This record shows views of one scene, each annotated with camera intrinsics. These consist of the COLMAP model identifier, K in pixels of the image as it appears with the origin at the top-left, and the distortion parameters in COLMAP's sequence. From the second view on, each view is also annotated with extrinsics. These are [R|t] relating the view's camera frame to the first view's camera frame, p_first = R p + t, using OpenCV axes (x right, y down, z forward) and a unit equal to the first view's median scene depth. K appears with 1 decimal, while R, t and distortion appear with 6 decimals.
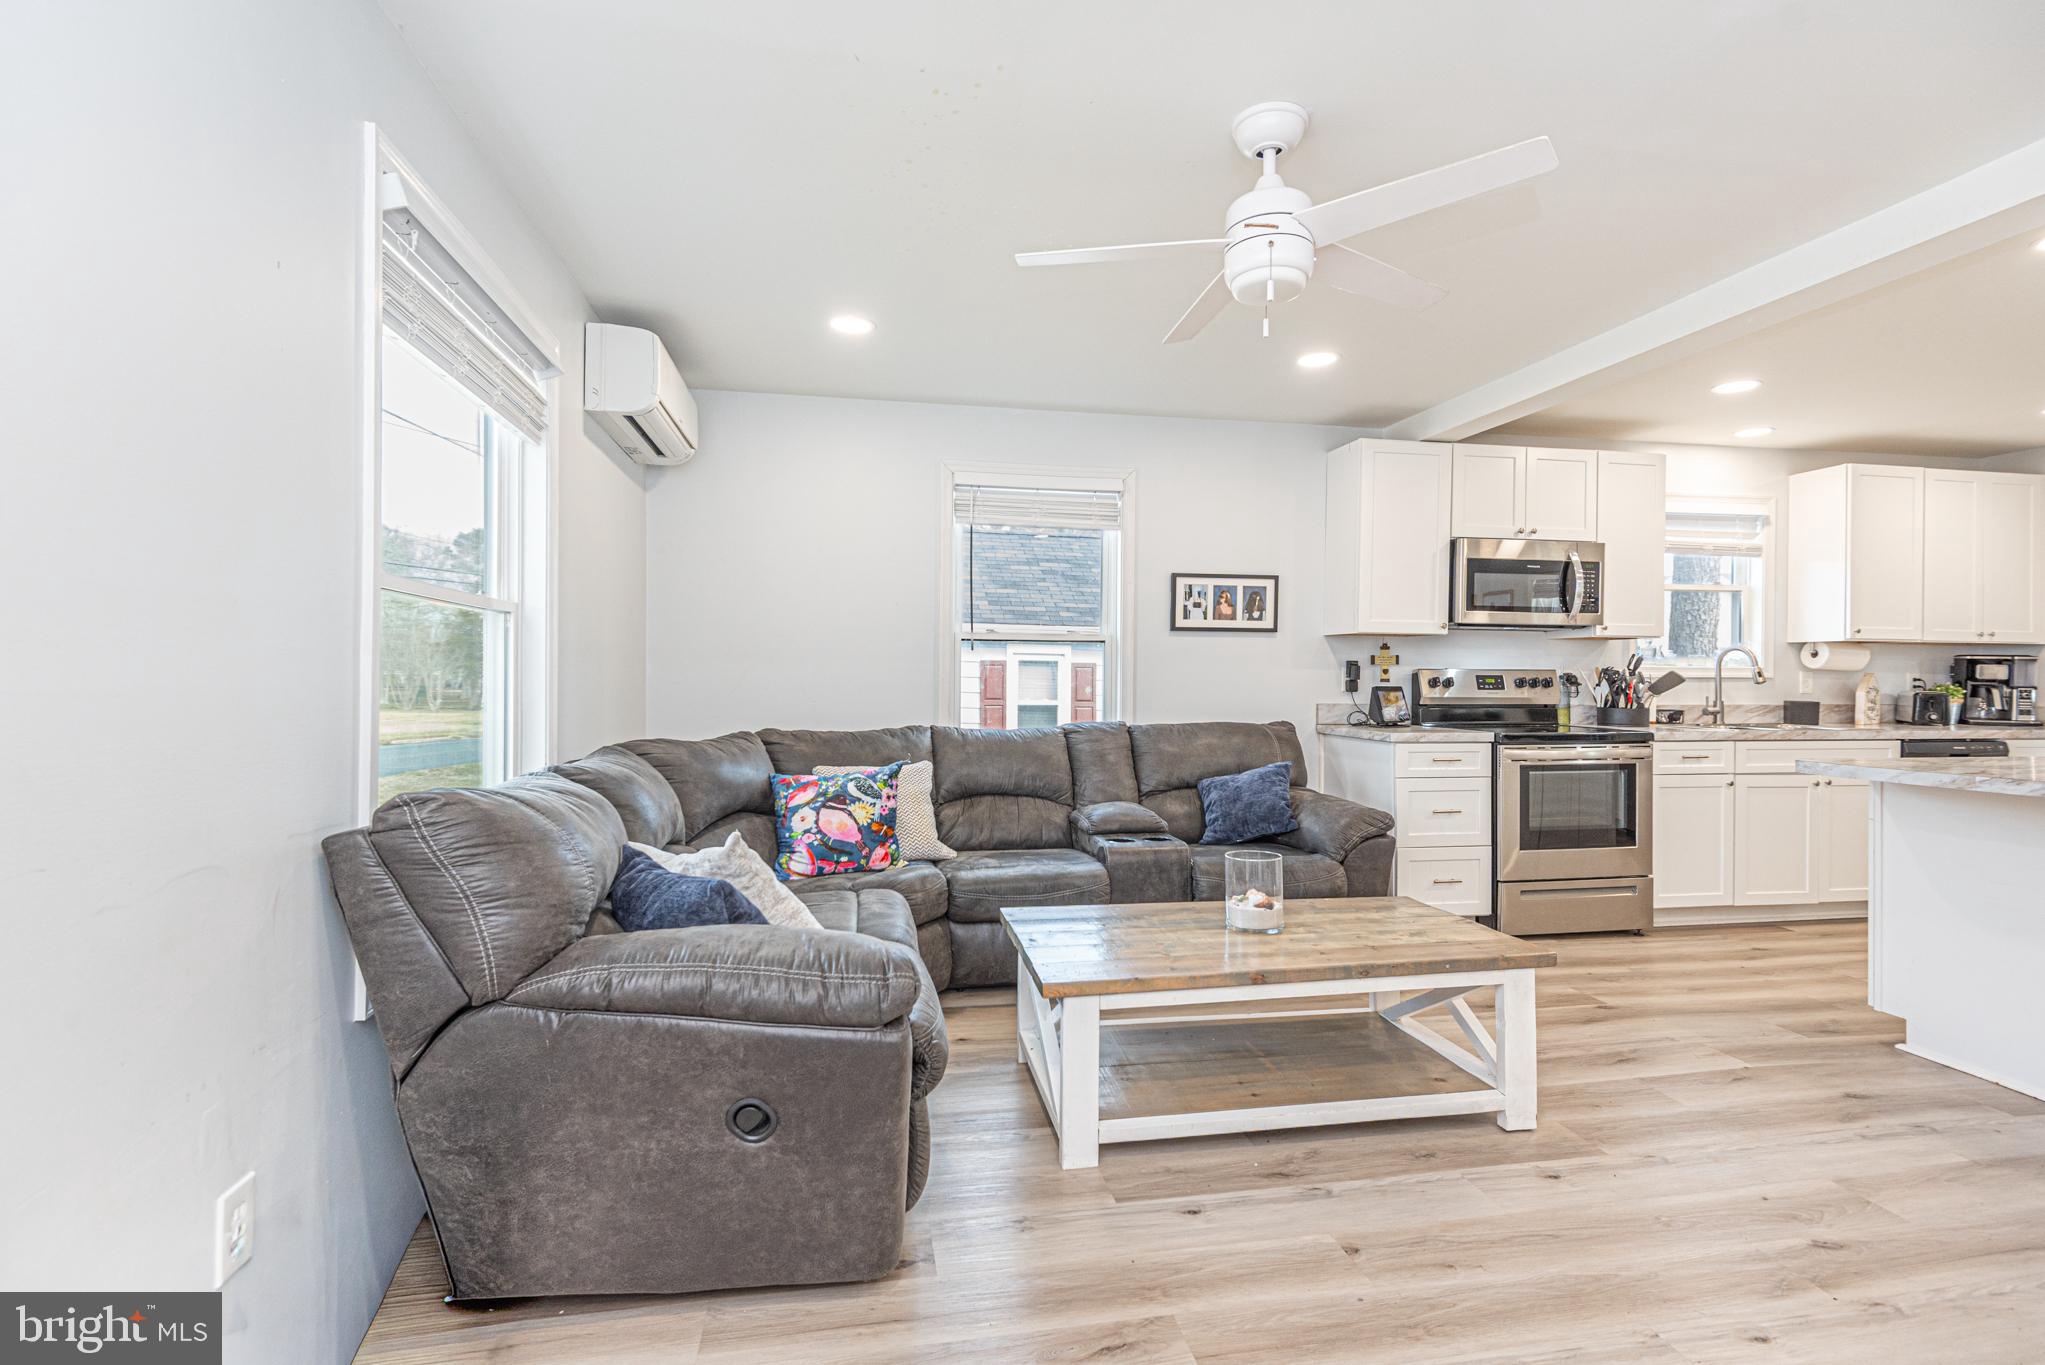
lens RADIAL K [[934.3, 0, 1006.3], [0, 934.3, 669.8], [0, 0, 1]] dist [0.032173, -0.011904]
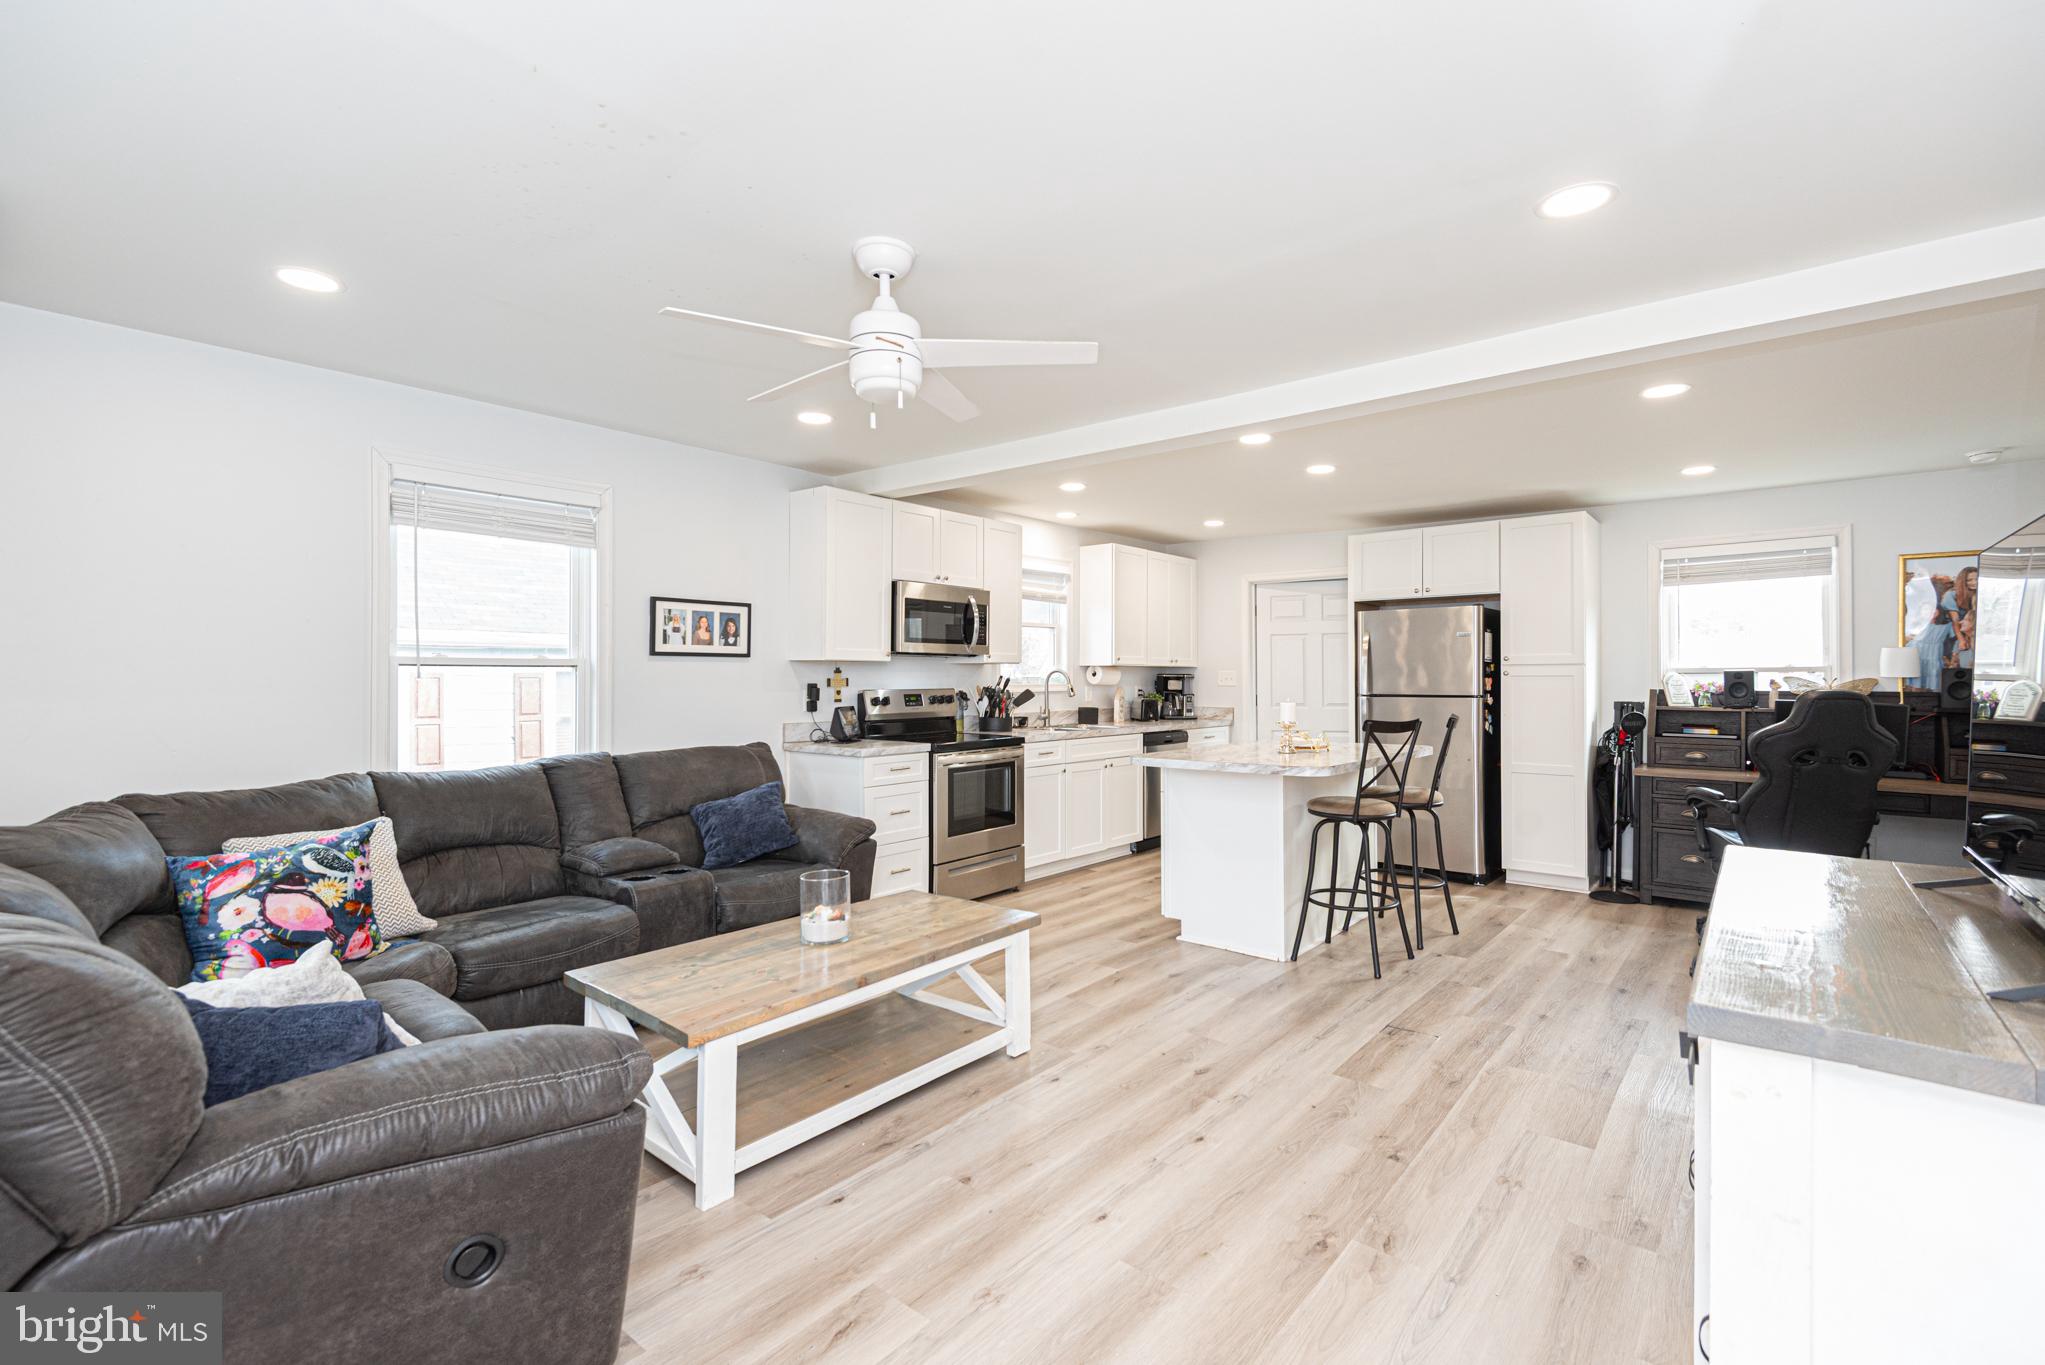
lens RADIAL K [[934.3, 0, 1025.2], [0, 934.3, 668.5], [0, 0, 1]] dist [0.032173, -0.011904]
pose [[0.766098, 0.001957, 0.642720, -0.219999], [0.000025, 0.999995, -0.003075, -0.035836], [-0.642723, 0.002372, 0.766095, -0.006250]]
